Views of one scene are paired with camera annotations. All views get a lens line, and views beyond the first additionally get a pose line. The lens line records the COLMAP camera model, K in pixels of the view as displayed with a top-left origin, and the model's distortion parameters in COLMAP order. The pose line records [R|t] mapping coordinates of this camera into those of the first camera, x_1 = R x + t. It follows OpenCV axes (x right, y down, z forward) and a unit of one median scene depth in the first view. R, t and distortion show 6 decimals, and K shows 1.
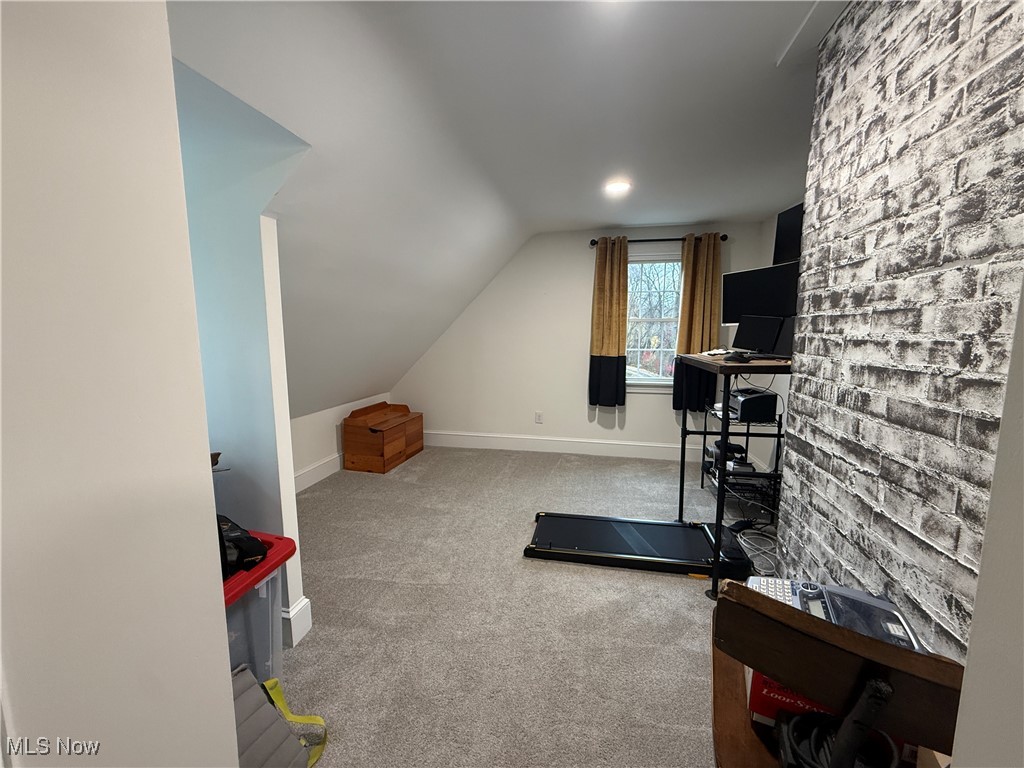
lens RADIAL K [[409.3, 0, 512.0], [0, 409.3, 382.9], [0, 0, 1]] dist [-0.003306, 0.000739]
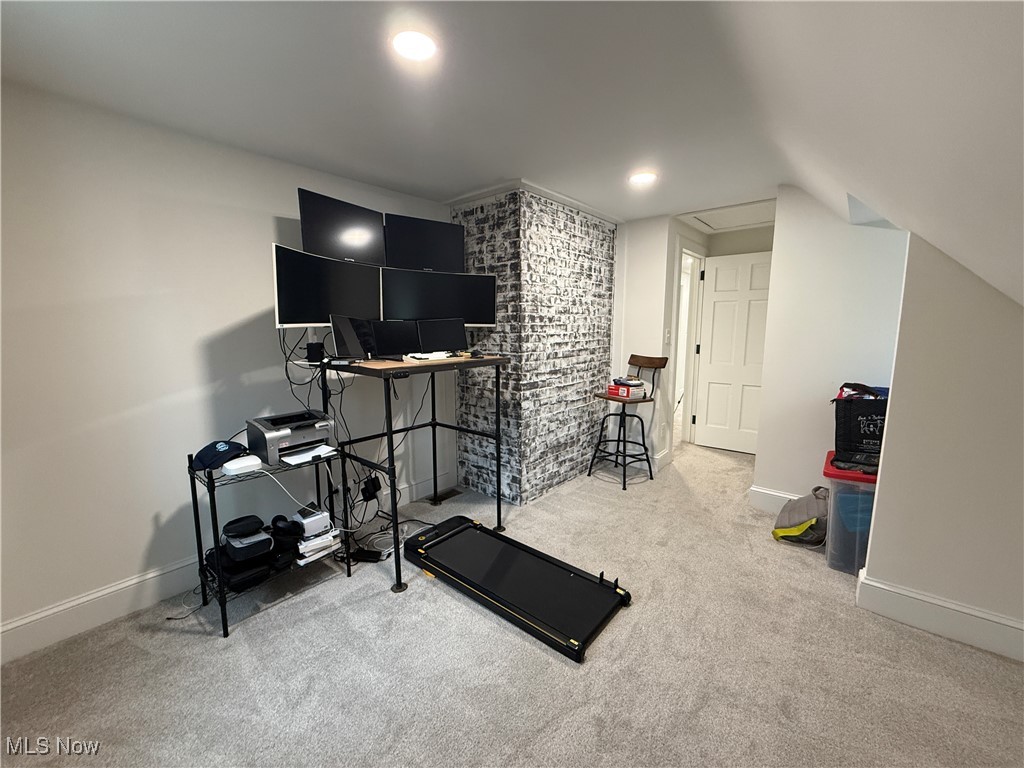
lens RADIAL K [[409.3, 0, 508.1], [0, 409.3, 380.1], [0, 0, 1]] dist [-0.003306, 0.000739]
pose [[-0.879881, -0.063431, 0.470941, -0.248322], [0.060125, 0.968226, 0.242743, -0.527702], [-0.471375, 0.241901, -0.848110, 3.788861]]
